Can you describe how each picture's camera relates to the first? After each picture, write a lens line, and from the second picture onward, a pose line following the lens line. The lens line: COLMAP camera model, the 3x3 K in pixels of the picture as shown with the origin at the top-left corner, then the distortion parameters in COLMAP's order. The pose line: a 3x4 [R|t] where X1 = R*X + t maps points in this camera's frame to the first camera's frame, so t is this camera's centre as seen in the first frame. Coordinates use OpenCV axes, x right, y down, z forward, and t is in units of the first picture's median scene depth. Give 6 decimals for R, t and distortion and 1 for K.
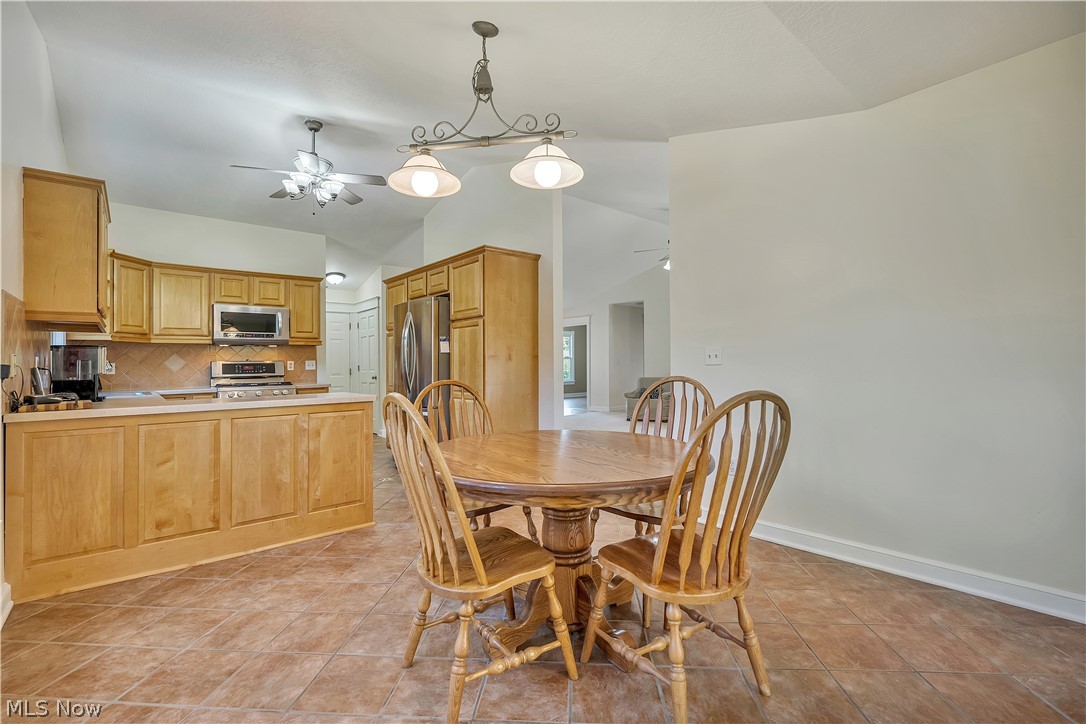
lens RADIAL K [[477.0, 0, 543.7], [0, 477.0, 364.7], [0, 0, 1]] dist [-0.004074, -0.000504]
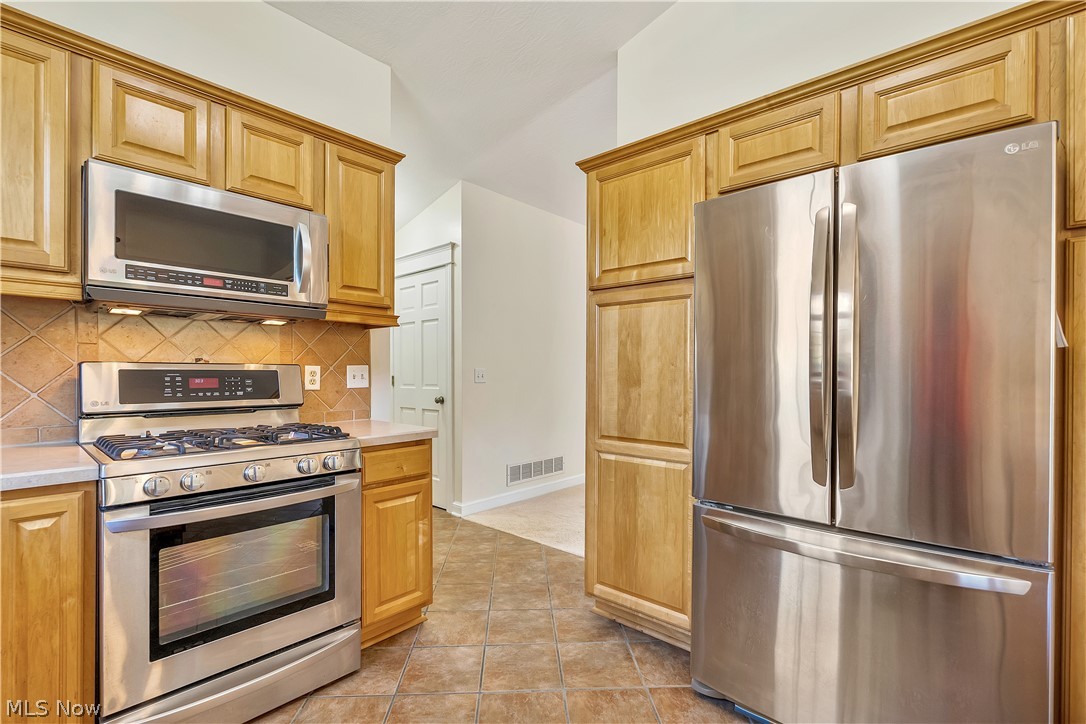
lens RADIAL K [[492.2, 0, 536.8], [0, 492.2, 377.2], [0, 0, 1]] dist [0.002266, 0.000249]
pose [[0.993985, 0.014129, 0.108603, -0.423709], [-0.014625, 0.999886, 0.003767, -0.002625], [-0.108537, -0.005332, 0.994078, 0.627420]]
